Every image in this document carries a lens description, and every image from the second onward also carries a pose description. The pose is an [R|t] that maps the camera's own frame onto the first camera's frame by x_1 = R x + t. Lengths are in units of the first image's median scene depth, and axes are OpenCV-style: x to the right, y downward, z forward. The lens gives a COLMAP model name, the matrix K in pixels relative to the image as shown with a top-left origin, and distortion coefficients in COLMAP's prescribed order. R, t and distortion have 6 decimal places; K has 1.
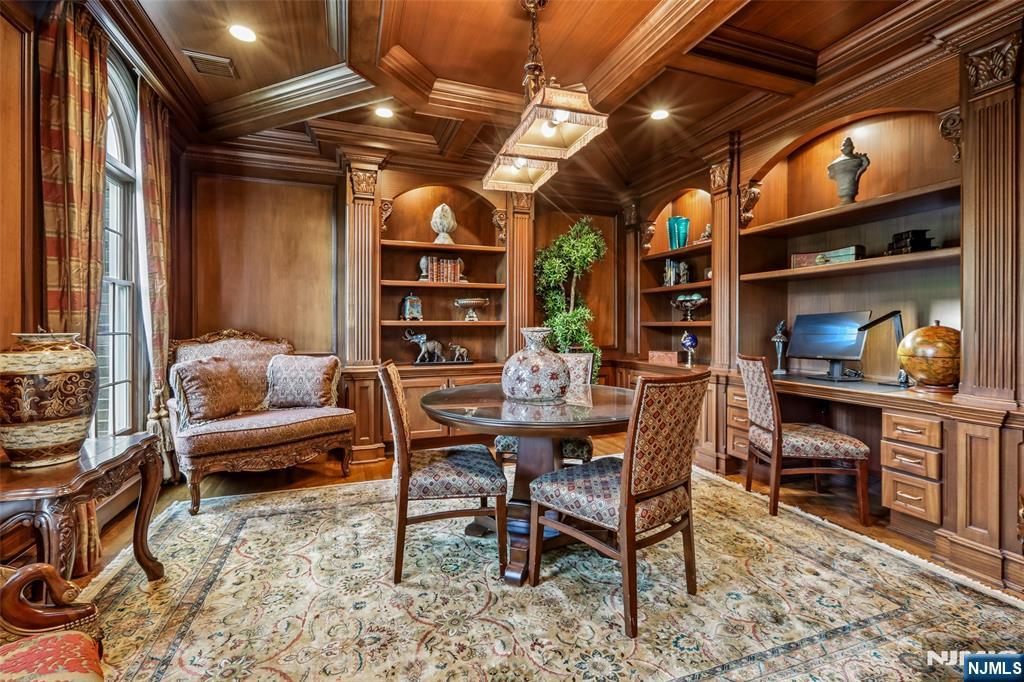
lens RADIAL K [[465.0, 0, 509.7], [0, 465.0, 333.6], [0, 0, 1]] dist [-0.007834, 0.002623]
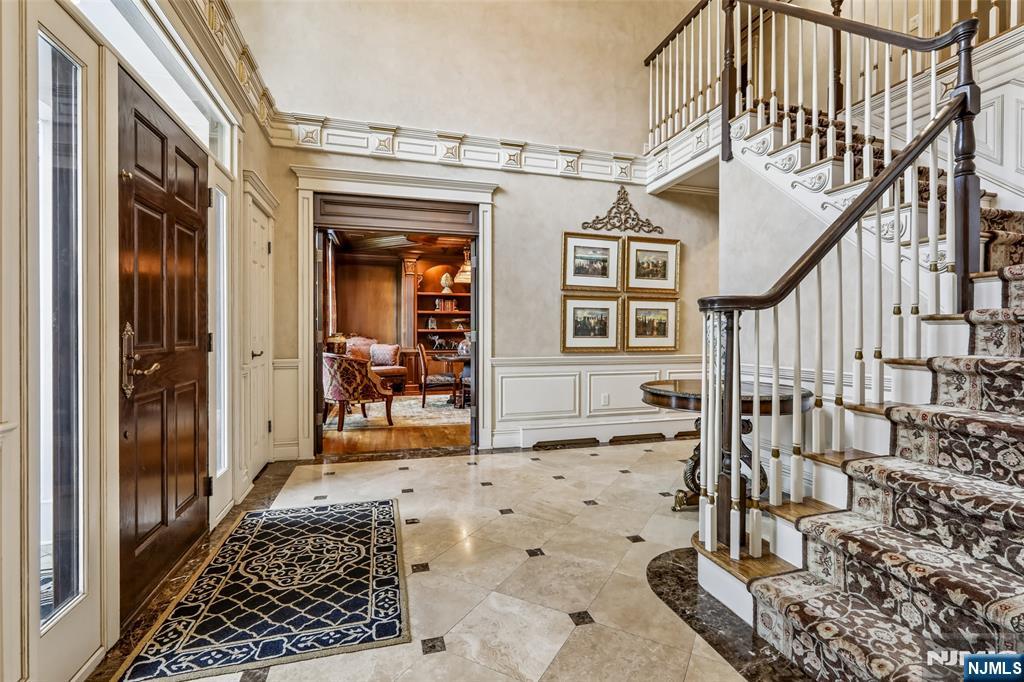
lens RADIAL K [[465.0, 0, 516.9], [0, 465.0, 335.5], [0, 0, 1]] dist [-0.007834, 0.002623]
pose [[0.998805, 0.003678, -0.048742, 0.289538], [-0.003782, 0.999991, -0.002049, 0.003185], [0.048734, 0.002230, 0.998809, -1.129588]]
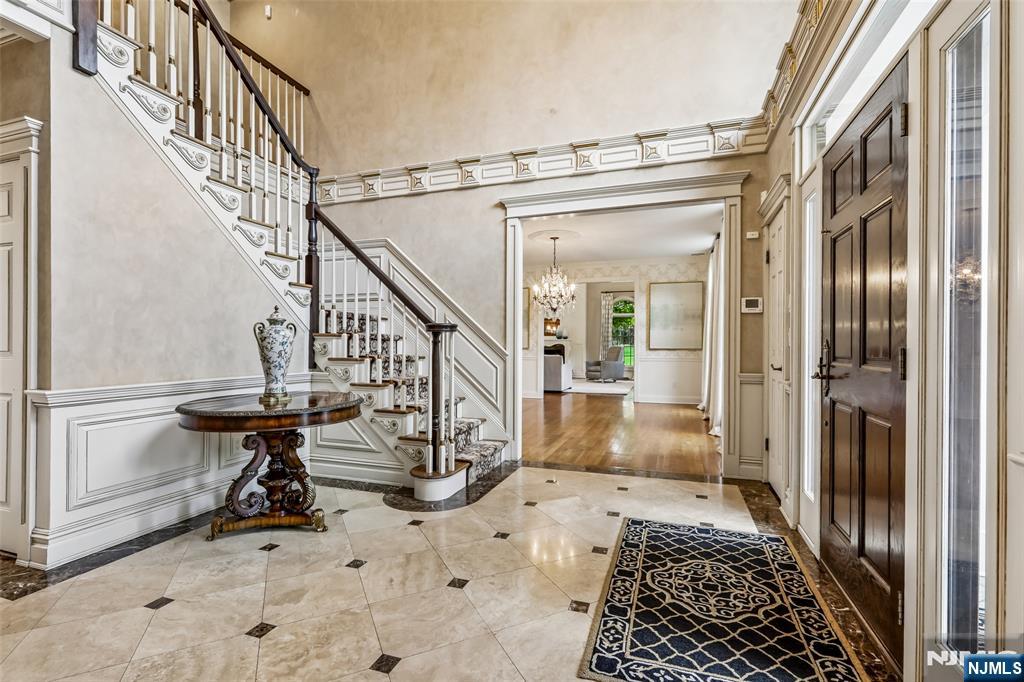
lens RADIAL K [[465.0, 0, 509.5], [0, 465.0, 345.8], [0, 0, 1]] dist [-0.007834, 0.002623]
pose [[-0.779500, -0.004255, 0.626388, -0.578032], [0.000747, 0.999970, 0.007723, -0.014677], [-0.626402, 0.006488, -0.779473, 1.069826]]
